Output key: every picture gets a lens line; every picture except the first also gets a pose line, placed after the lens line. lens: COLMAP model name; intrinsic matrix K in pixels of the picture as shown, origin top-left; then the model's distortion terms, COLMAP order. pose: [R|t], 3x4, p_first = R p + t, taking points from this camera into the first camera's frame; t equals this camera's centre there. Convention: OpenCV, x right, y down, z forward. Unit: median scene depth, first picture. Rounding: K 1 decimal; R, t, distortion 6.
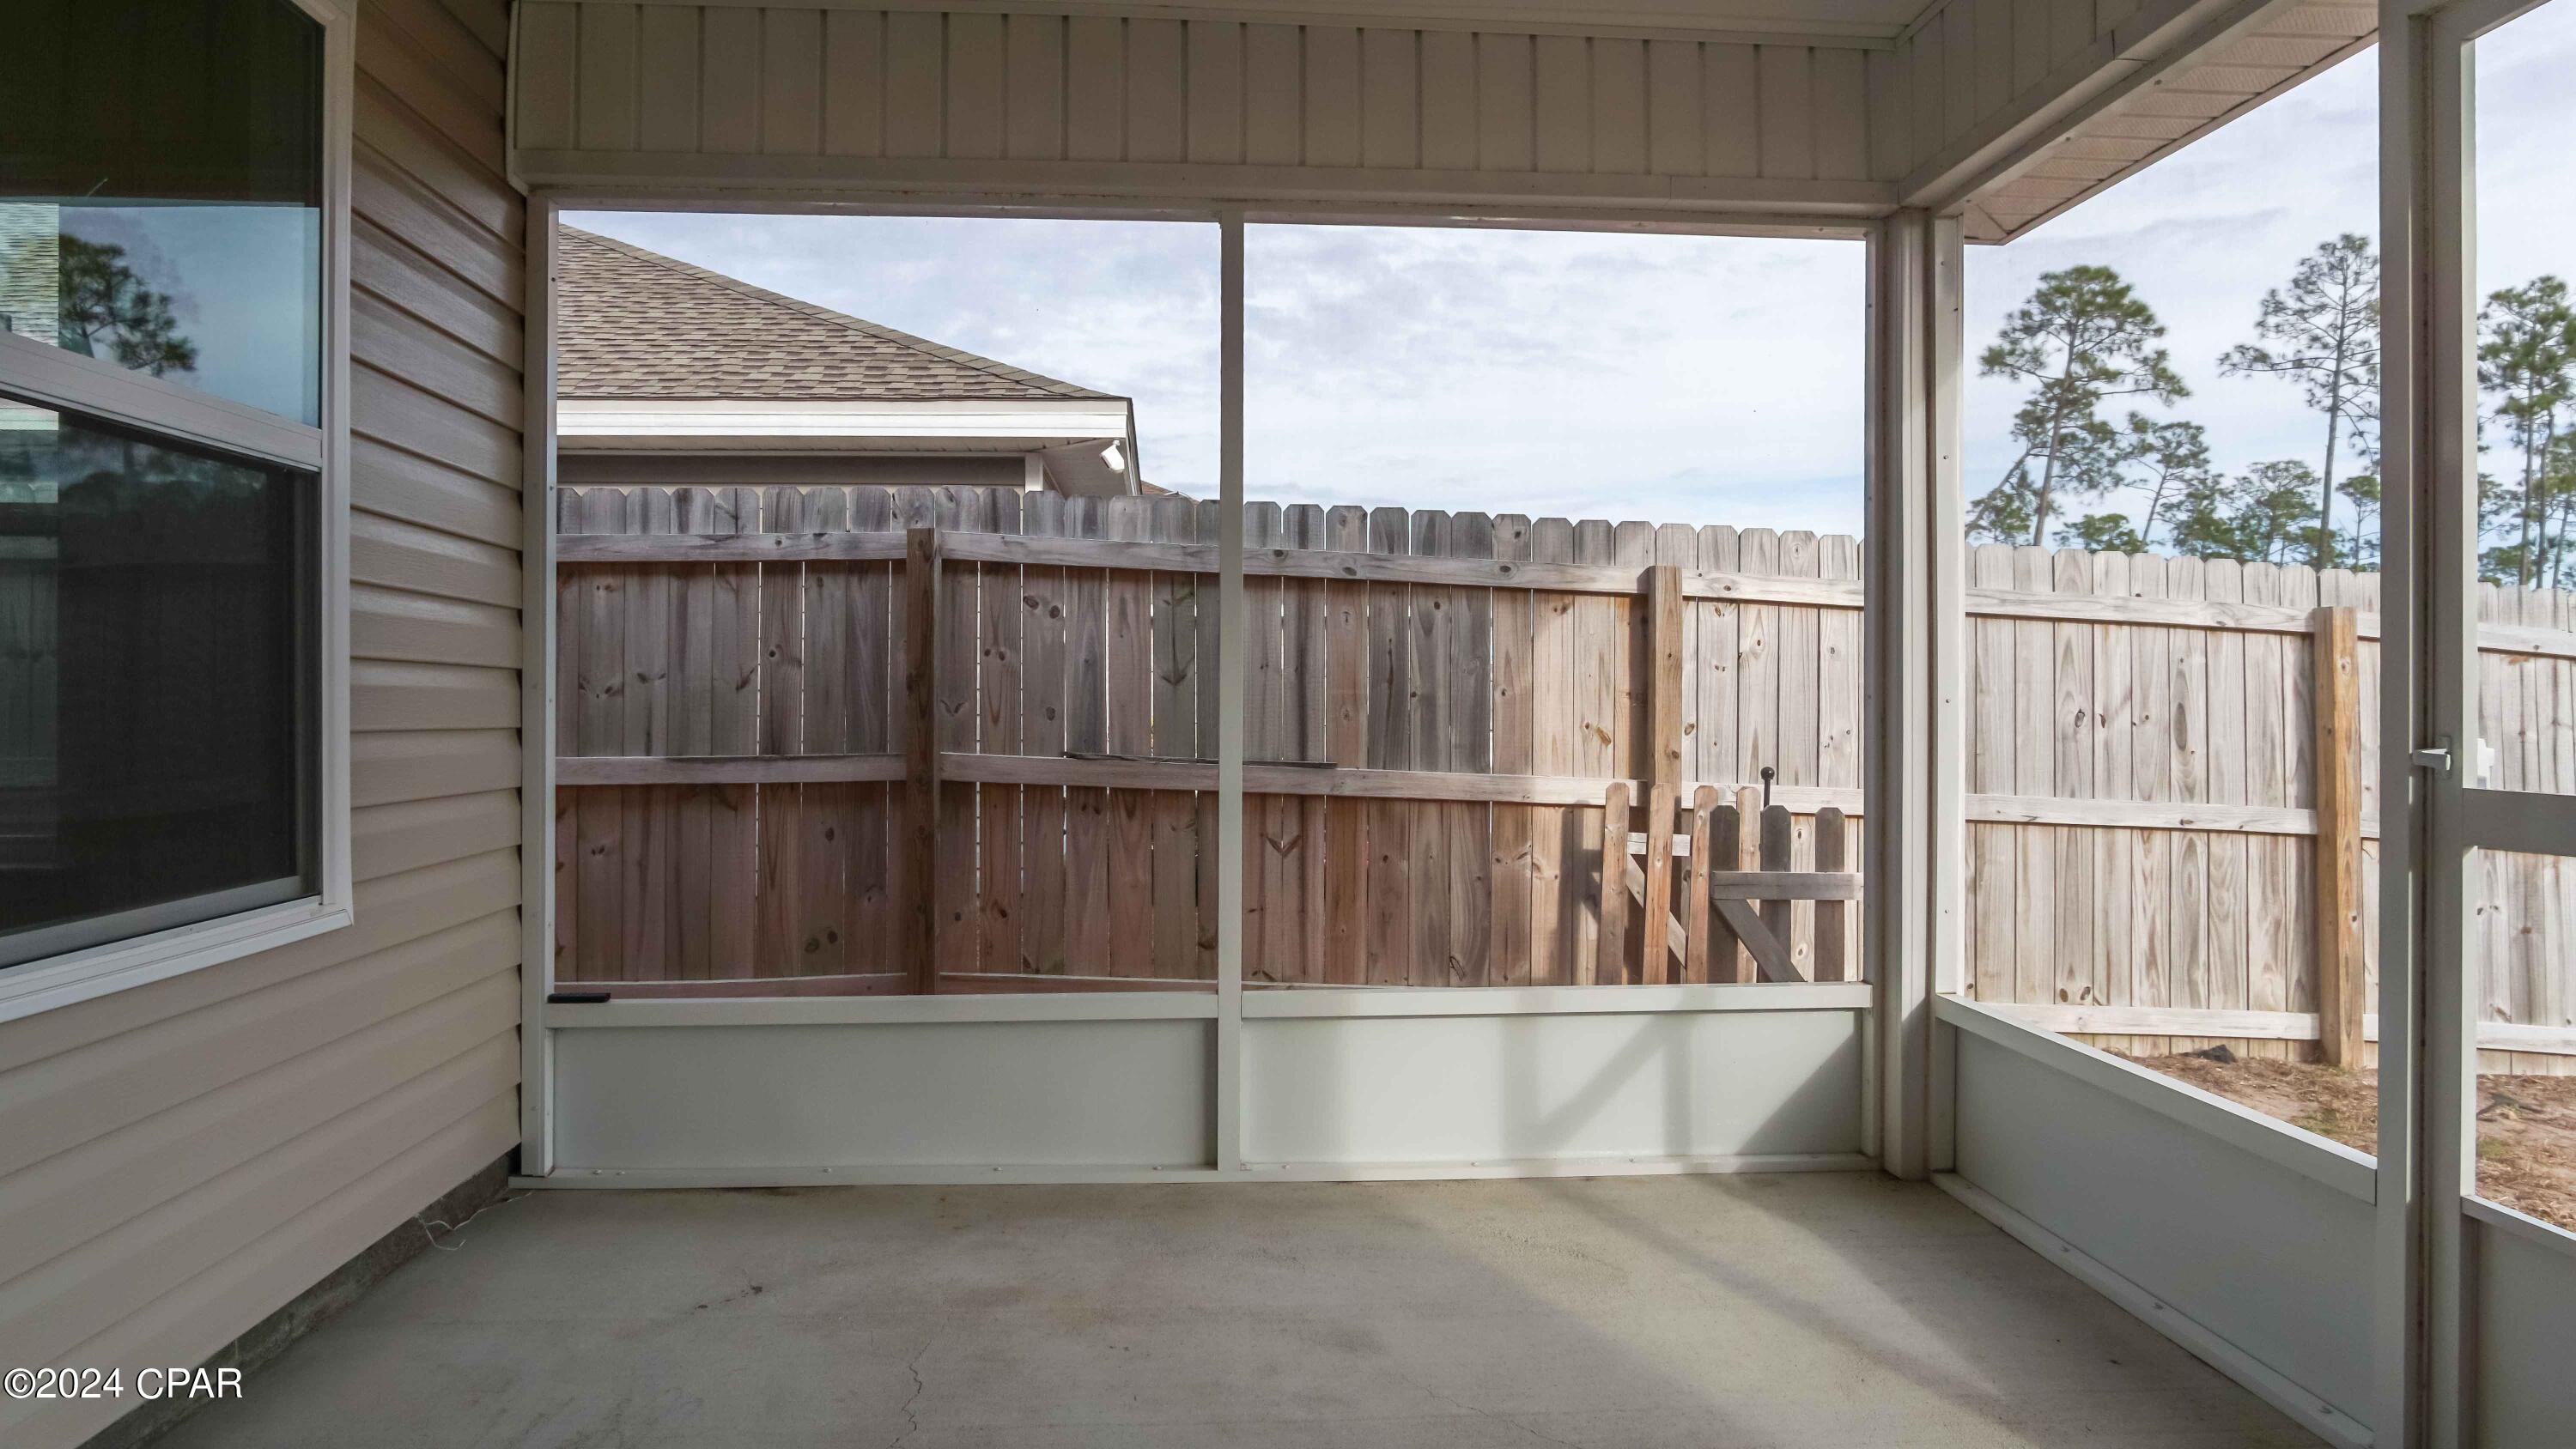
lens RADIAL K [[1502.6, 0, 1282.1], [0, 1502.6, 707.8], [0, 0, 1]] dist [0.002457, 0.001499]
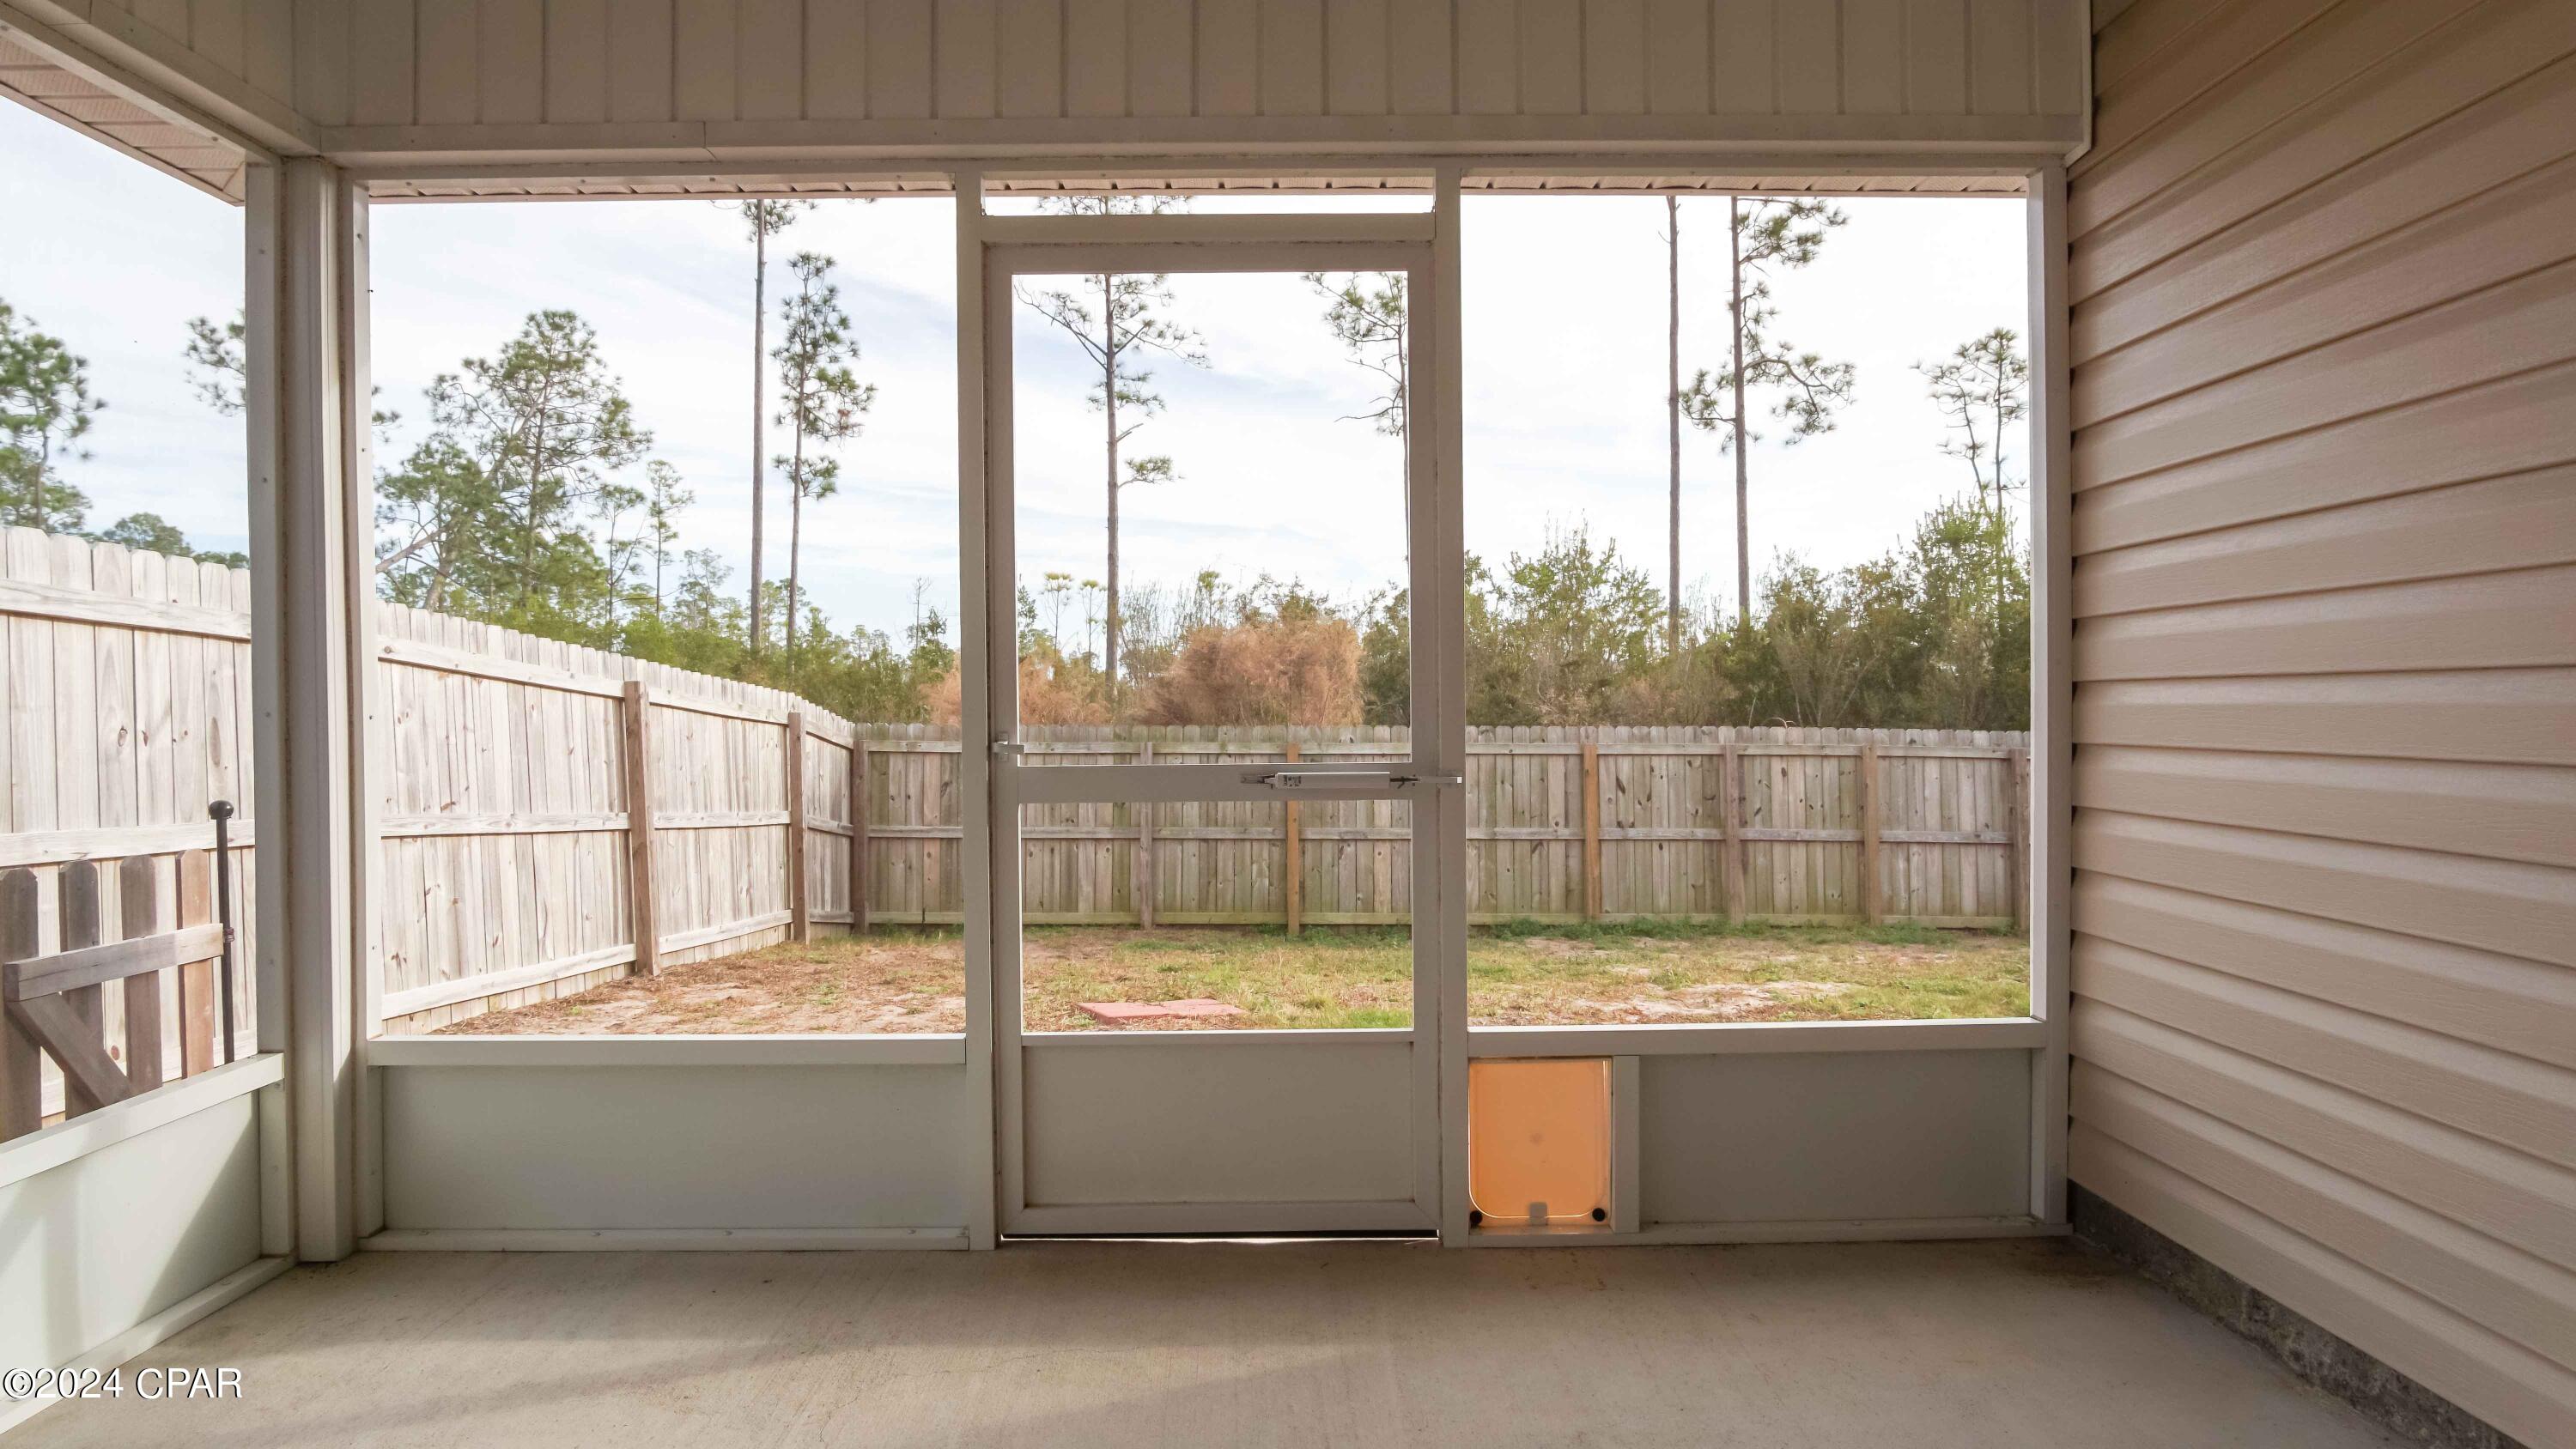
lens RADIAL K [[1390.5, 0, 1312.5], [0, 1390.5, 731.8], [0, 0, 1]] dist [-0.019440, 0.004552]
pose [[0.041099, -0.025703, 0.998824, -0.252075], [0.011389, 0.999616, 0.025255, -0.008116], [-0.999090, 0.010337, 0.041376, 0.267844]]
